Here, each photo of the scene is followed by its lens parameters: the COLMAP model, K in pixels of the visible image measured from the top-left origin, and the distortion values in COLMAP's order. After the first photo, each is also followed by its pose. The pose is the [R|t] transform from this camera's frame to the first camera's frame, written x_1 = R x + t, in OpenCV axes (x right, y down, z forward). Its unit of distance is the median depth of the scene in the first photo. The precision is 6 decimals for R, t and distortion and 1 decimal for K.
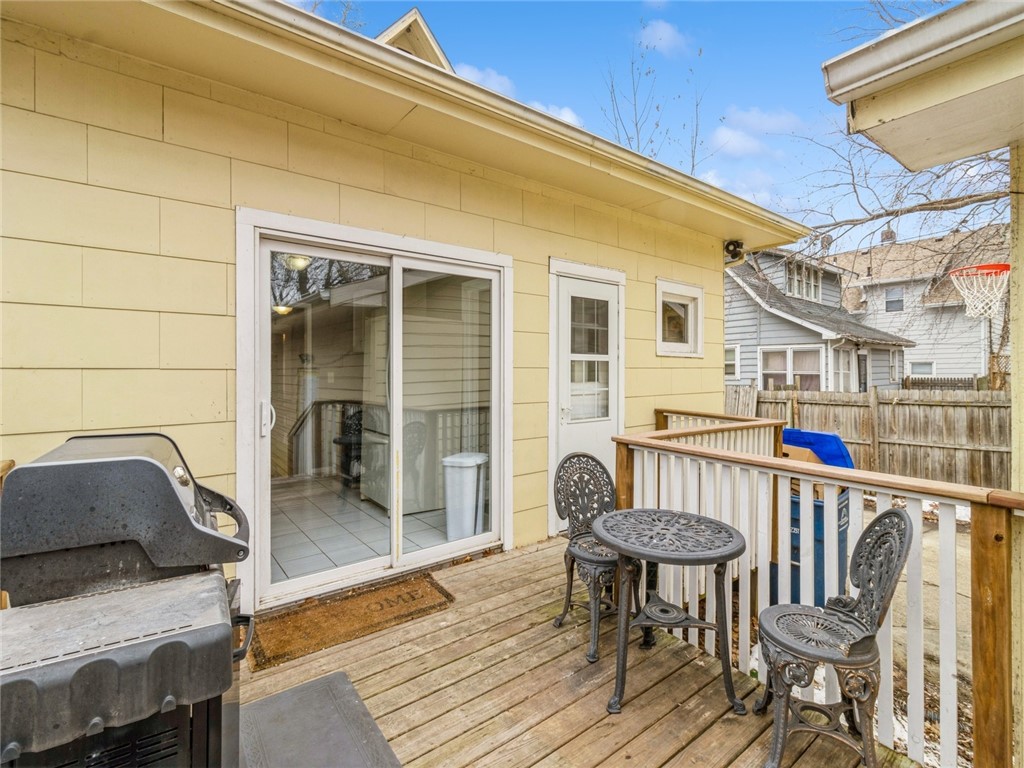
lens RADIAL K [[474.2, 0, 512.4], [0, 474.2, 367.5], [0, 0, 1]] dist [0.001657, 0.000234]
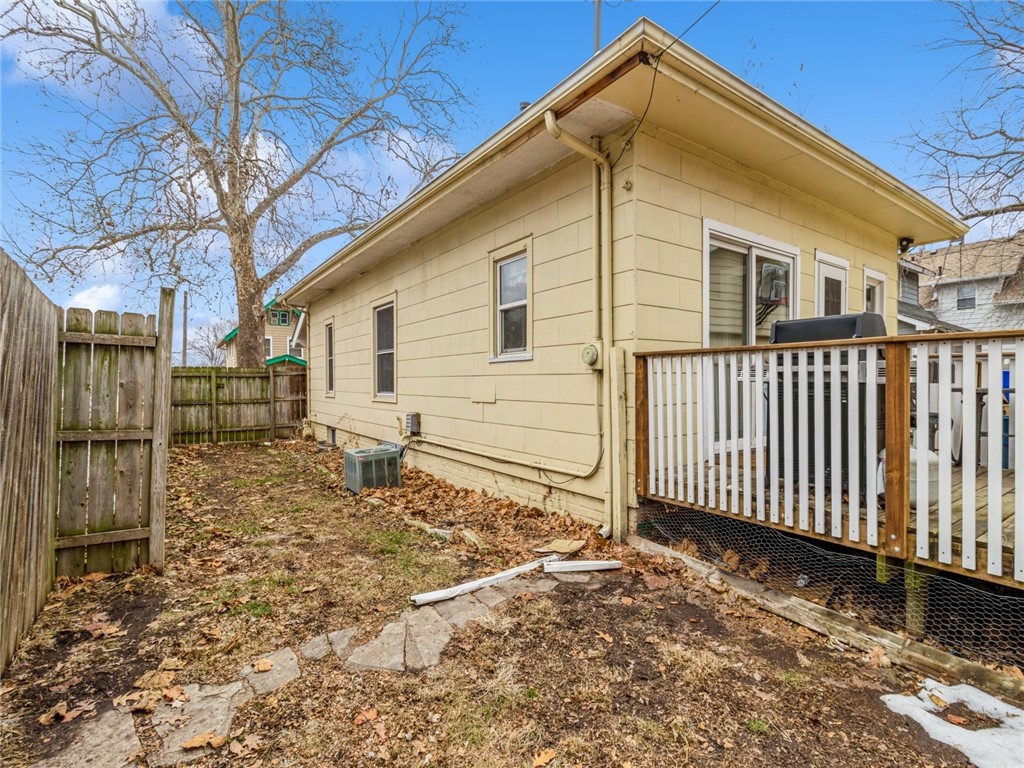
lens RADIAL K [[481.2, 0, 512.0], [0, 481.2, 384.0], [0, 0, 1]] dist [0.000553, -0.000090]
pose [[0.999182, -0.001742, -0.040413, -0.528195], [0.002342, 0.999888, 0.014787, 0.102407], [0.040383, -0.014869, 0.999074, -0.335246]]
